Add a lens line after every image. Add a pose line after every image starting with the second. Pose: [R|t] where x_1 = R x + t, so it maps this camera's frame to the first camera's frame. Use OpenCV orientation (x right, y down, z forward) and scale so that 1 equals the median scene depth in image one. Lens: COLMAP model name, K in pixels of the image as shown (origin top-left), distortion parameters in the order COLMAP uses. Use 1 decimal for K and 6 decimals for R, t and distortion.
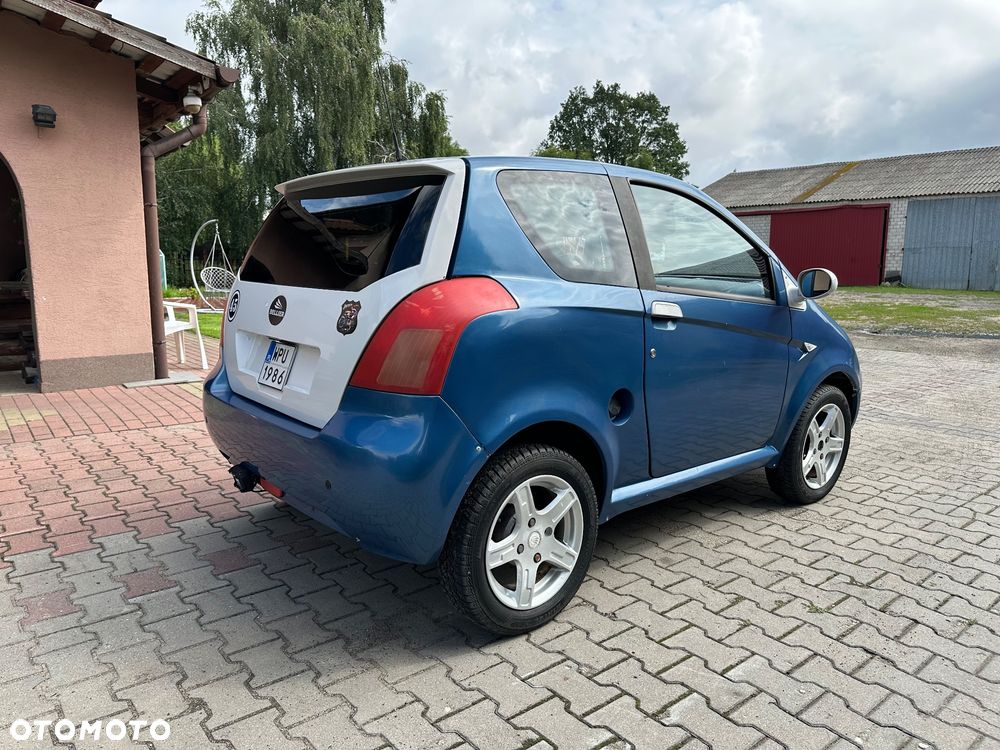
lens RADIAL K [[704.9, 0, 504.4], [0, 704.9, 368.3], [0, 0, 1]] dist [0.018741, -0.021020]
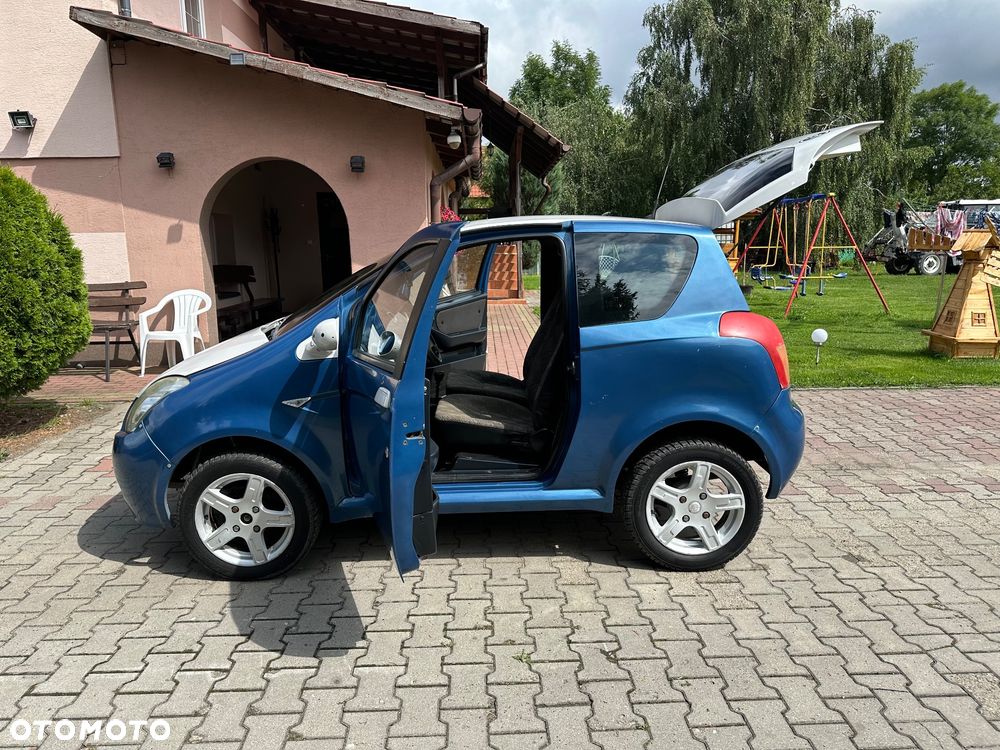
lens RADIAL K [[702.3, 0, 497.8], [0, 702.3, 373.6], [0, 0, 1]] dist [0.033133, -0.041227]
pose [[0.791489, 0.097518, -0.603353, 0.645929], [-0.071888, 0.995190, 0.066545, -0.090653], [0.606941, -0.009296, 0.794693, 0.104311]]
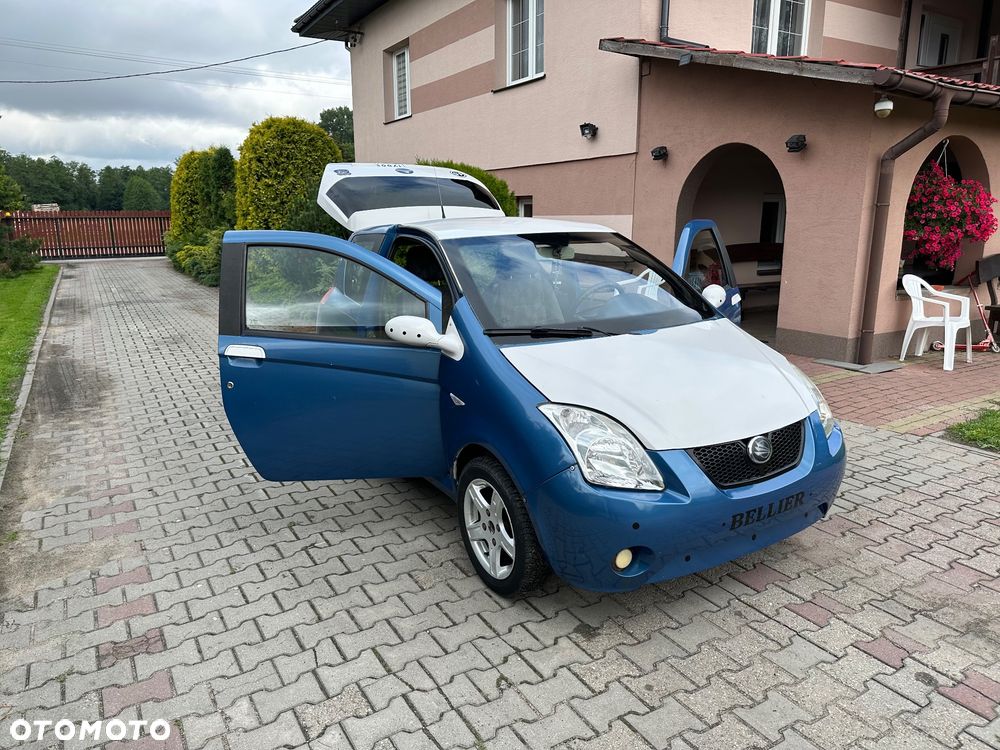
lens RADIAL K [[700.8, 0, 502.5], [0, 700.8, 373.9], [0, 0, 1]] dist [0.052042, -0.067752]
pose [[-0.143874, 0.212510, -0.966509, 1.163239], [-0.142451, 0.962051, 0.232735, -0.257248], [0.979289, 0.171165, -0.108142, 1.012950]]
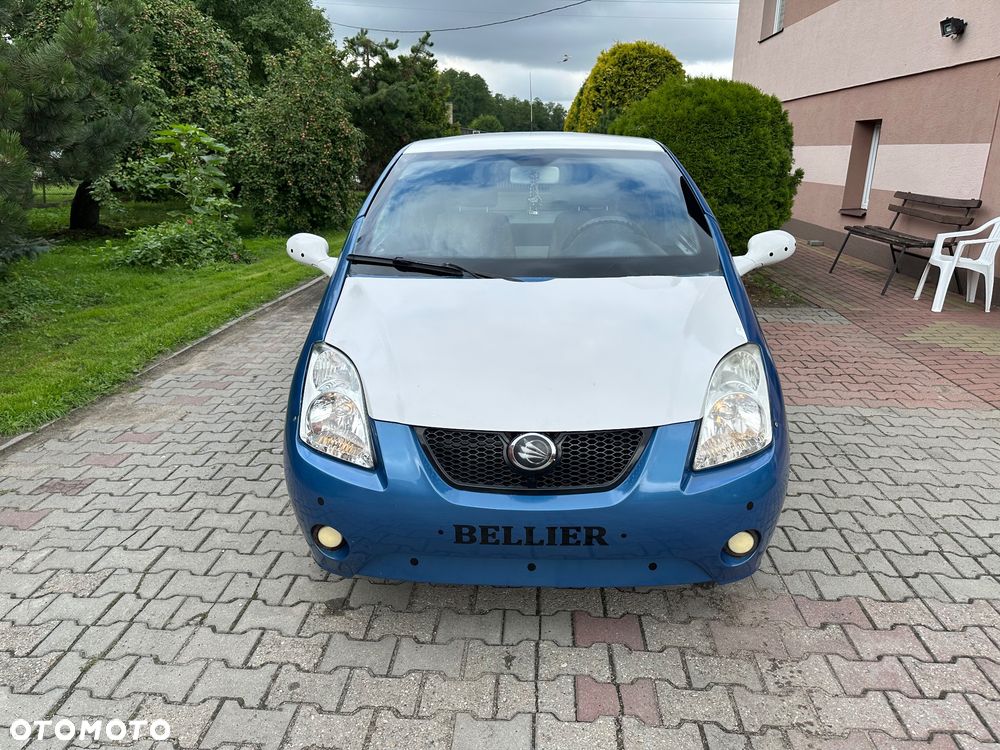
lens RADIAL K [[705.3, 0, 498.6], [0, 705.3, 376.0], [0, 0, 1]] dist [0.021380, -0.025355]
pose [[-0.678650, 0.212775, -0.702966, 0.801826], [-0.117388, 0.913390, 0.389794, -0.302736], [0.725020, 0.347054, -0.594895, 1.488499]]
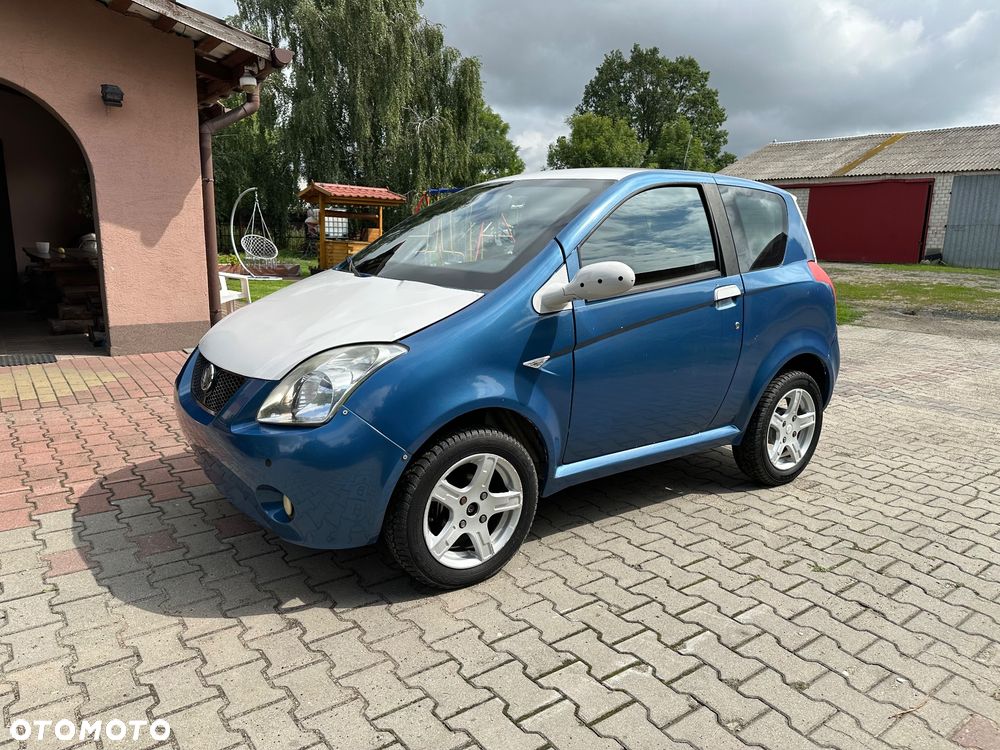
lens RADIAL K [[703.7, 0, 503.1], [0, 703.7, 377.4], [0, 0, 1]] dist [0.034587, -0.040932]
pose [[0.998920, 0.025543, -0.038824, -0.019585], [-0.023347, 0.998158, 0.055994, -0.011426], [0.040183, -0.055027, 0.997676, -0.088537]]
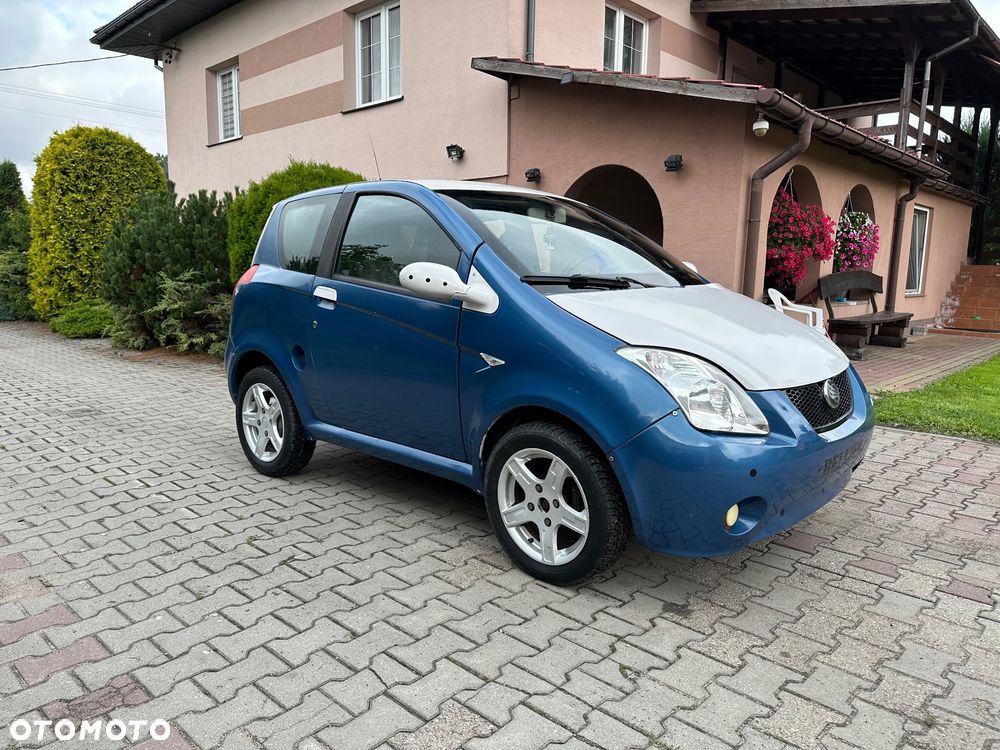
lens RADIAL K [[700.7, 0, 500.8], [0, 700.7, 383.6], [0, 0, 1]] dist [0.046765, -0.059055]
pose [[0.124293, 0.153068, -0.980368, 1.069275], [-0.157600, 0.978533, 0.132801, -0.097974], [0.979650, 0.138000, 0.145749, 0.786293]]
